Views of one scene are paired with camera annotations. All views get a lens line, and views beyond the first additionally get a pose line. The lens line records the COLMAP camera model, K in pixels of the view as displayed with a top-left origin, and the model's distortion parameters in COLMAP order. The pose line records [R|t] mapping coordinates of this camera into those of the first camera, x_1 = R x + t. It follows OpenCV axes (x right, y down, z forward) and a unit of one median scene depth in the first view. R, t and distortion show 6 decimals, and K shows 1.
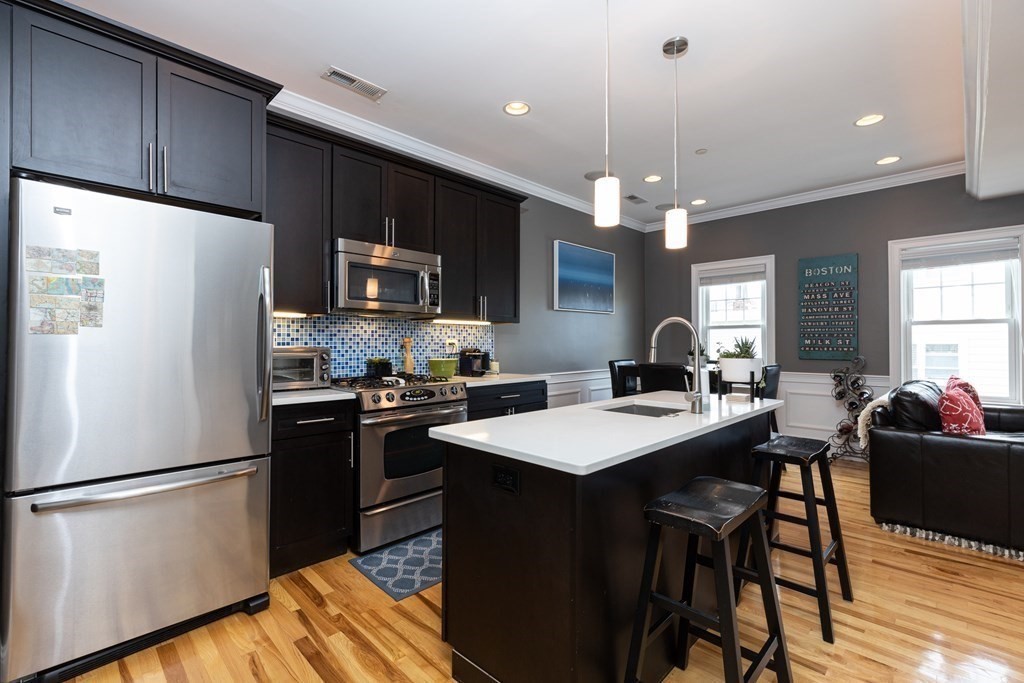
lens RADIAL K [[461.9, 0, 506.5], [0, 461.9, 340.2], [0, 0, 1]] dist [-0.003576, -0.000559]
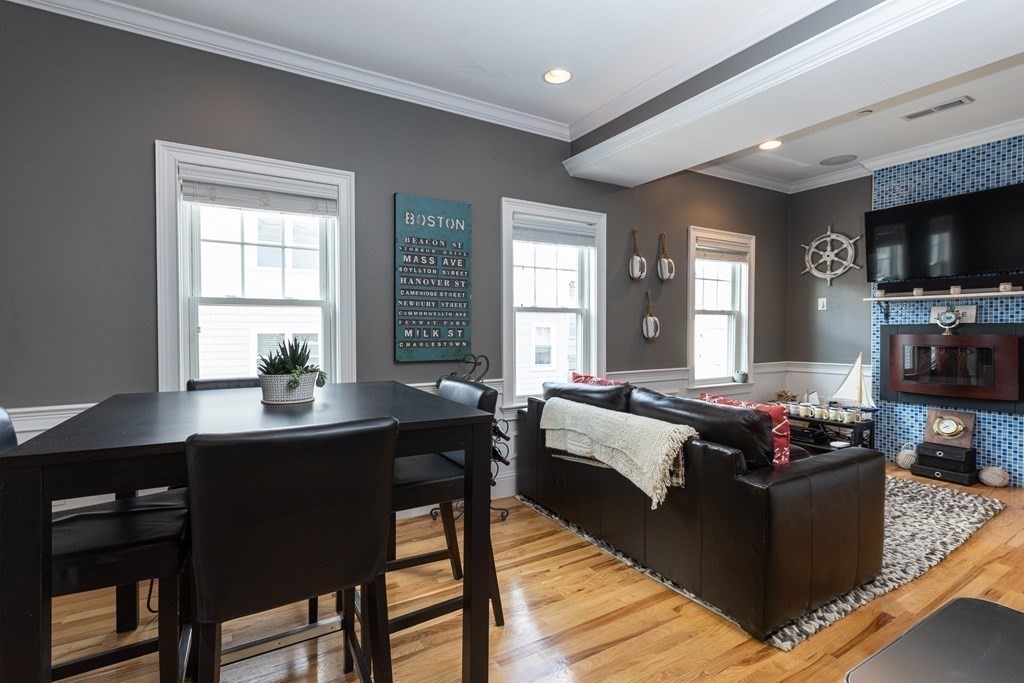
lens RADIAL K [[446.0, 0, 536.5], [0, 446.0, 338.1], [0, 0, 1]] dist [-0.000357, 0.000105]
pose [[0.256431, -0.014581, 0.966453, 0.188643], [-0.003013, 0.999869, 0.015885, 0.000269], [-0.966558, -0.006986, 0.256353, 0.986995]]
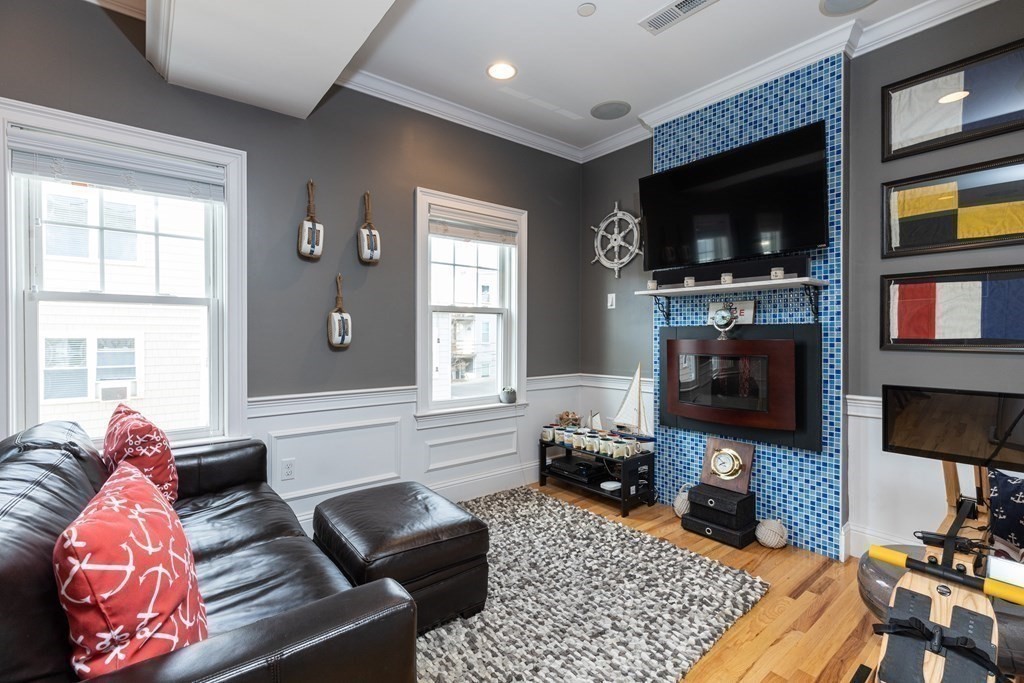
lens RADIAL K [[457.5, 0, 520.7], [0, 457.5, 339.9], [0, 0, 1]] dist [-0.000180, -0.000068]
pose [[0.095451, -0.006469, 0.995413, 0.605129], [-0.005188, 0.999962, 0.006996, 0.002142], [-0.995421, -0.005832, 0.095414, 0.610057]]
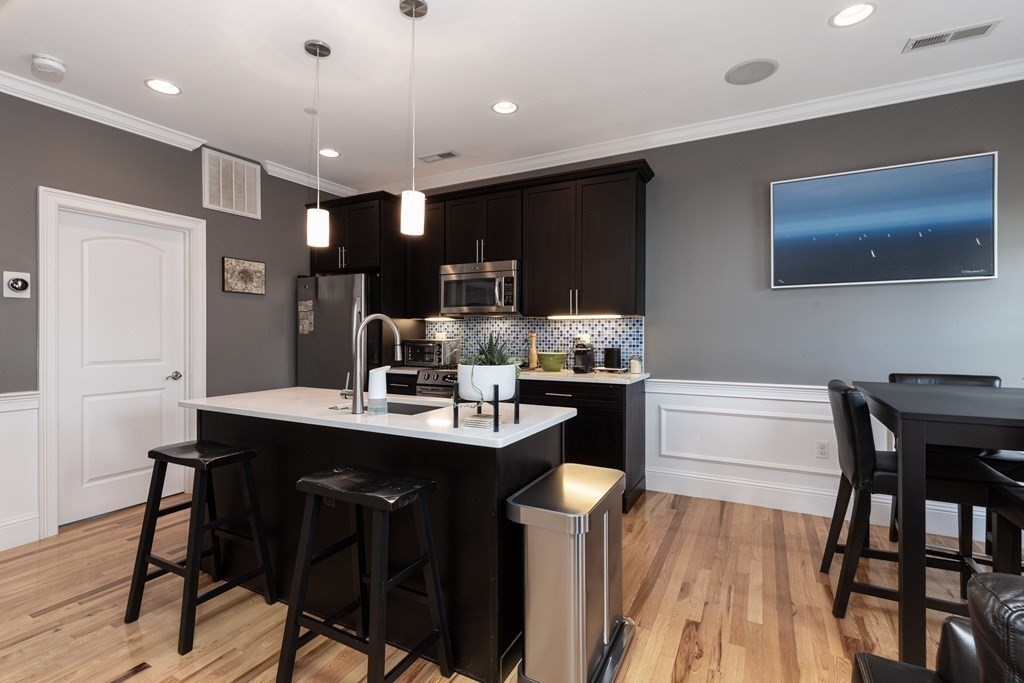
lens RADIAL K [[464.1, 0, 510.3], [0, 464.1, 335.3], [0, 0, 1]] dist [0.002816, 0.000327]
pose [[0.288891, 0.002825, -0.957358, 0.894994], [0.005115, 0.999977, 0.004495, -0.005295], [0.957348, -0.006195, 0.288870, 0.634126]]
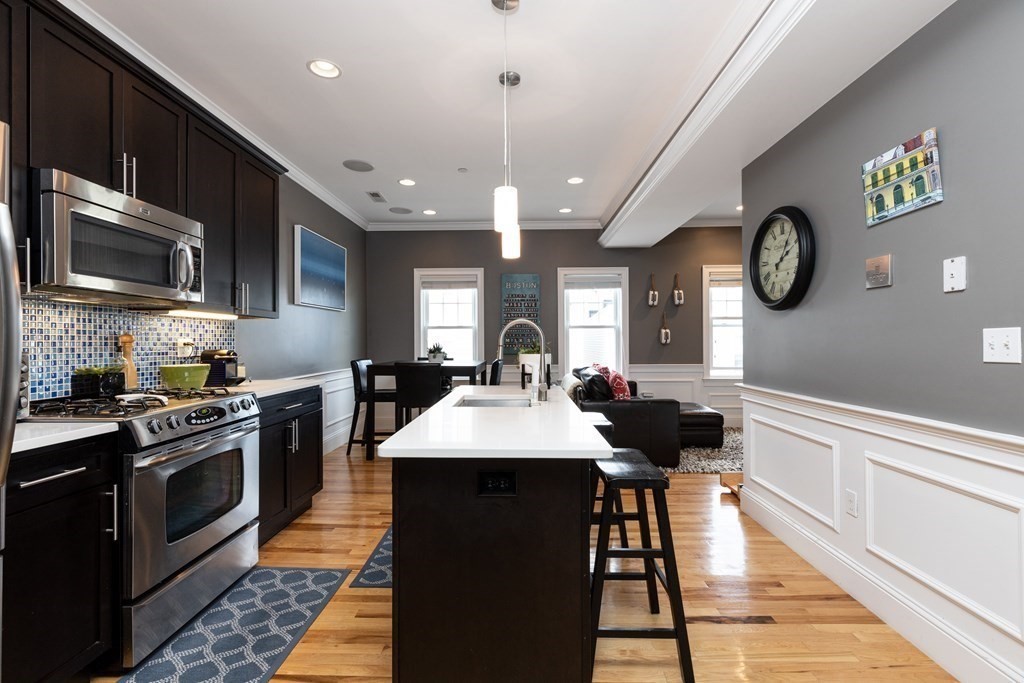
lens RADIAL K [[457.5, 0, 520.7], [0, 457.5, 339.9], [0, 0, 1]] dist [-0.000180, -0.000068]
pose [[0.714244, -0.001158, 0.699896, -0.278670], [0.000163, 0.999999, 0.001488, 0.000208], [-0.699897, -0.000949, 0.714243, 0.121146]]
